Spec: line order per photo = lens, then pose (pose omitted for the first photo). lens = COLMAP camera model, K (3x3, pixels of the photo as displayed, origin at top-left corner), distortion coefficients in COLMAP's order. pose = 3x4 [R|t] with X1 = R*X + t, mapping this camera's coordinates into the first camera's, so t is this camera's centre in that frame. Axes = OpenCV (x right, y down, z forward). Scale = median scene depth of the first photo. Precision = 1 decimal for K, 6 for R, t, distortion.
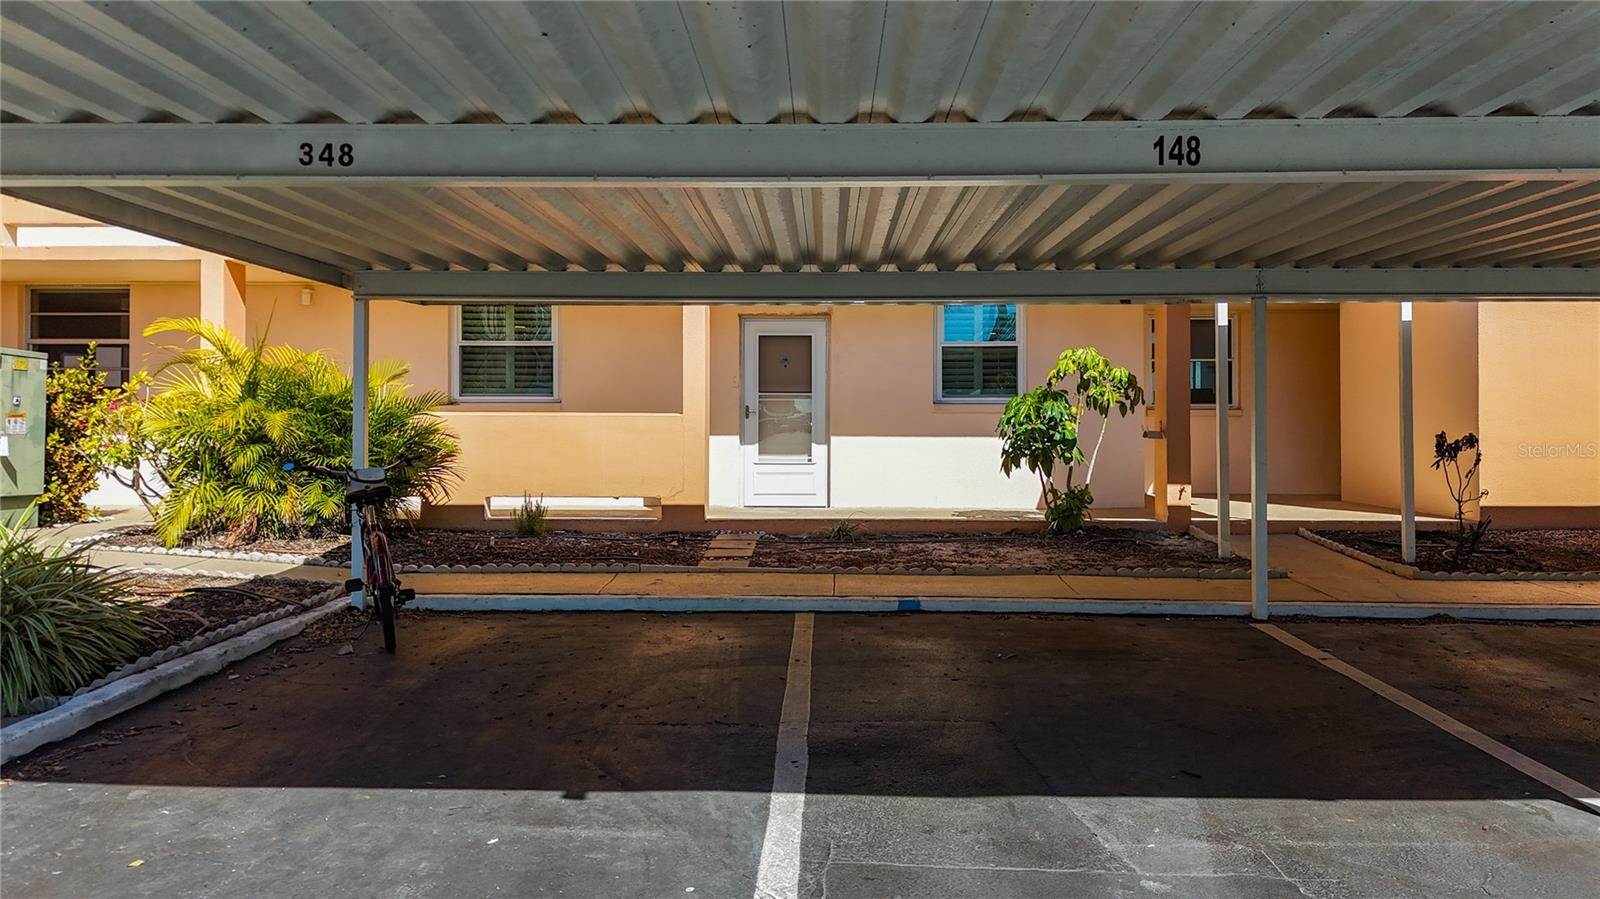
lens RADIAL K [[1190.0, 0, 800.6], [0, 1190.0, 411.8], [0, 0, 1]] dist [0.066921, -0.050964]
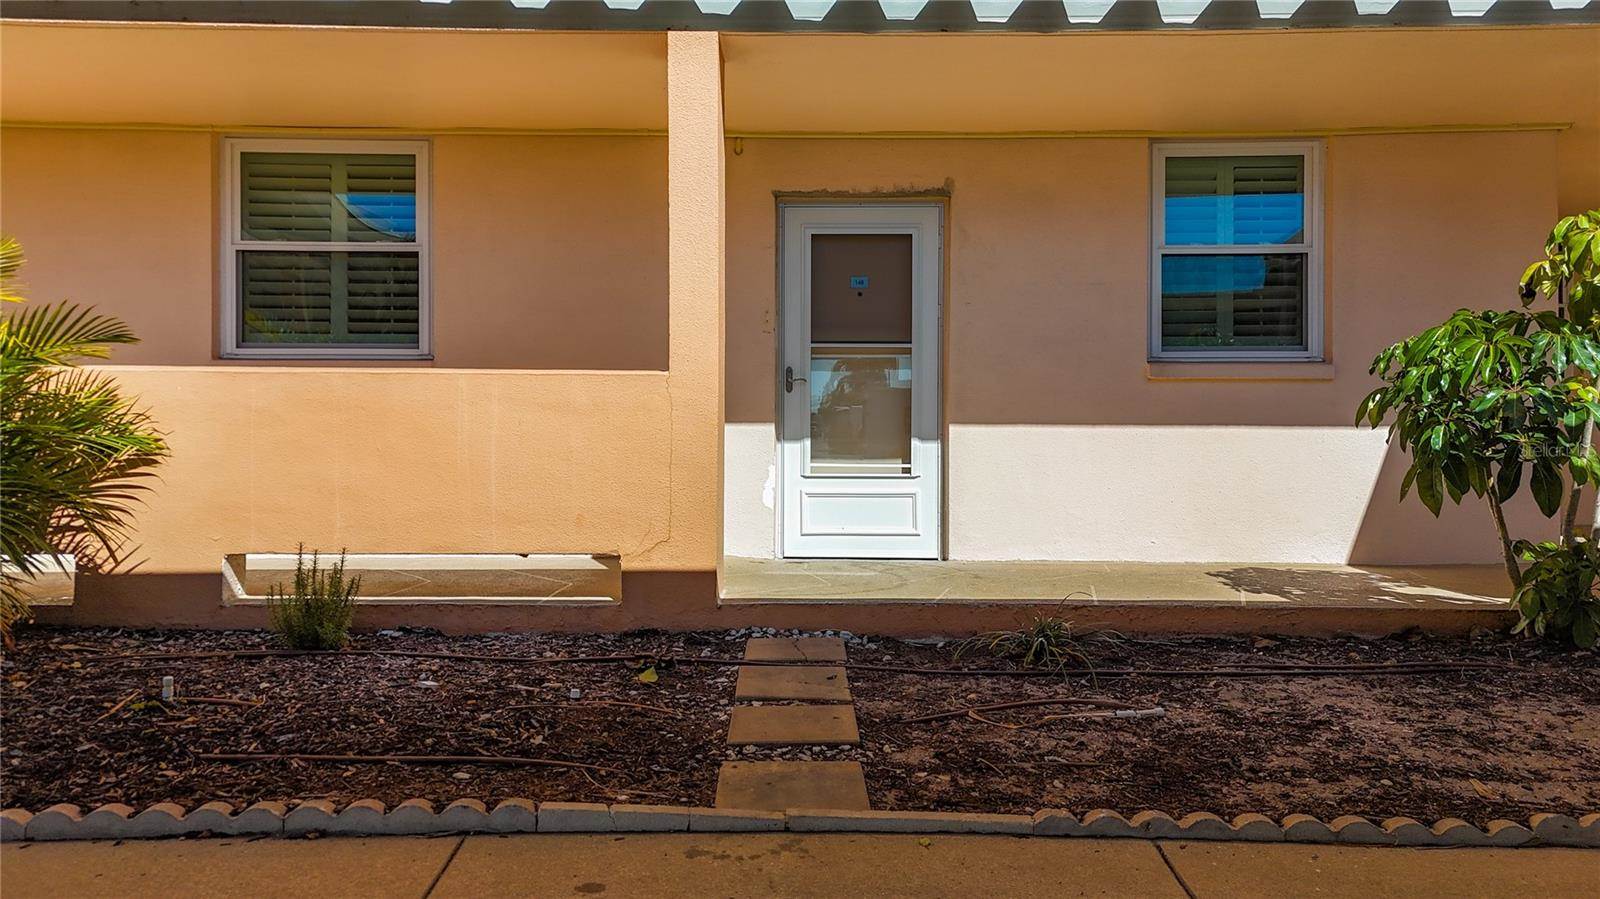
lens RADIAL K [[1190.0, 0, 800.6], [0, 1190.0, 411.8], [0, 0, 1]] dist [0.066921, -0.050964]
pose [[0.999889, 0.002065, 0.014731, -0.048386], [-0.002018, 0.999993, -0.003173, 0.016532], [-0.014738, 0.003143, 0.999886, 0.475142]]
